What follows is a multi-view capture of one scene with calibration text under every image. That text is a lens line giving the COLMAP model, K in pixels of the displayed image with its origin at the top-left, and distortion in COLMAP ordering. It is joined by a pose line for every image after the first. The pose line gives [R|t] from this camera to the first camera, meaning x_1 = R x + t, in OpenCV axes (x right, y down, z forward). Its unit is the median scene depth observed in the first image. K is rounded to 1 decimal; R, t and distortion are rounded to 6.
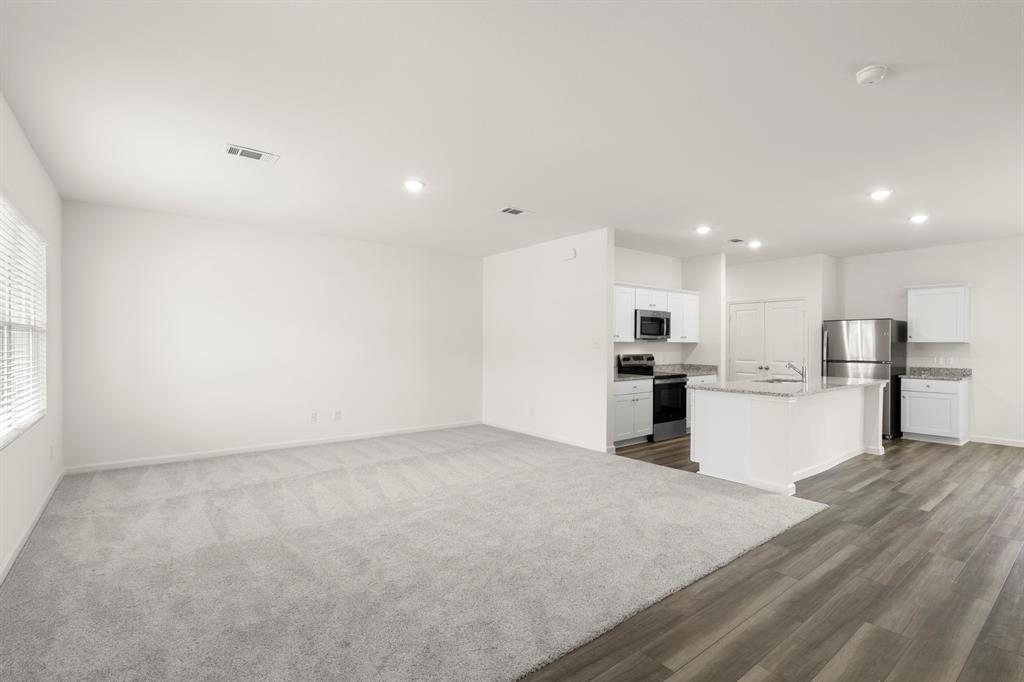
lens RADIAL K [[473.7, 0, 517.5], [0, 473.7, 345.0], [0, 0, 1]] dist [0.002545, 0.000472]
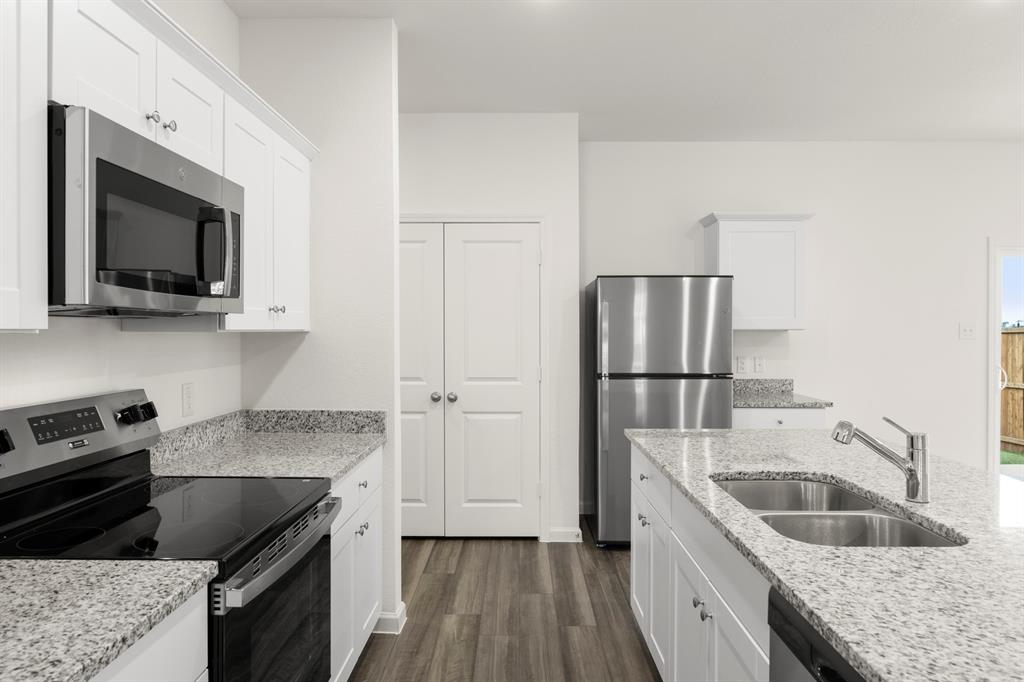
lens RADIAL K [[660.9, 0, 512.0], [0, 660.9, 341.0], [0, 0, 1]] dist [0.000626, 0.000314]
pose [[0.632007, -0.014743, 0.774823, 0.178692], [0.006001, 0.999882, 0.014131, -0.004914], [-0.774940, -0.004281, 0.632021, 0.758092]]
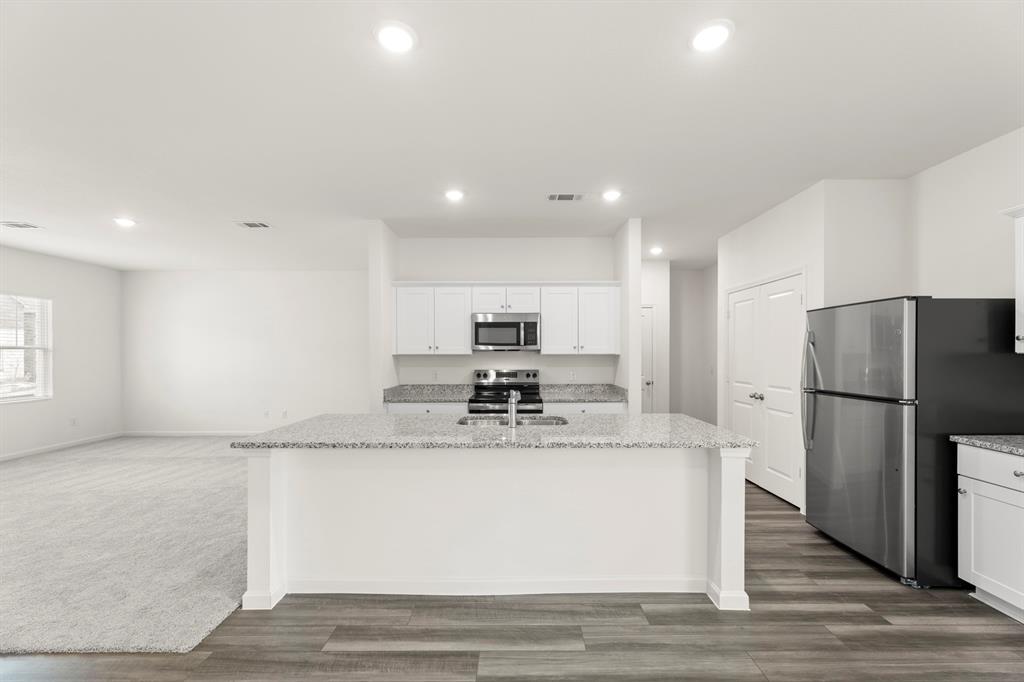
lens RADIAL K [[415.1, 0, 513.9], [0, 415.1, 355.1], [0, 0, 1]] dist [0.000637, -0.000033]
pose [[0.783622, -0.002083, -0.621235, 0.728940], [0.002508, 0.999997, -0.000190, -0.004897], [0.621233, -0.001409, 0.783624, 0.493695]]
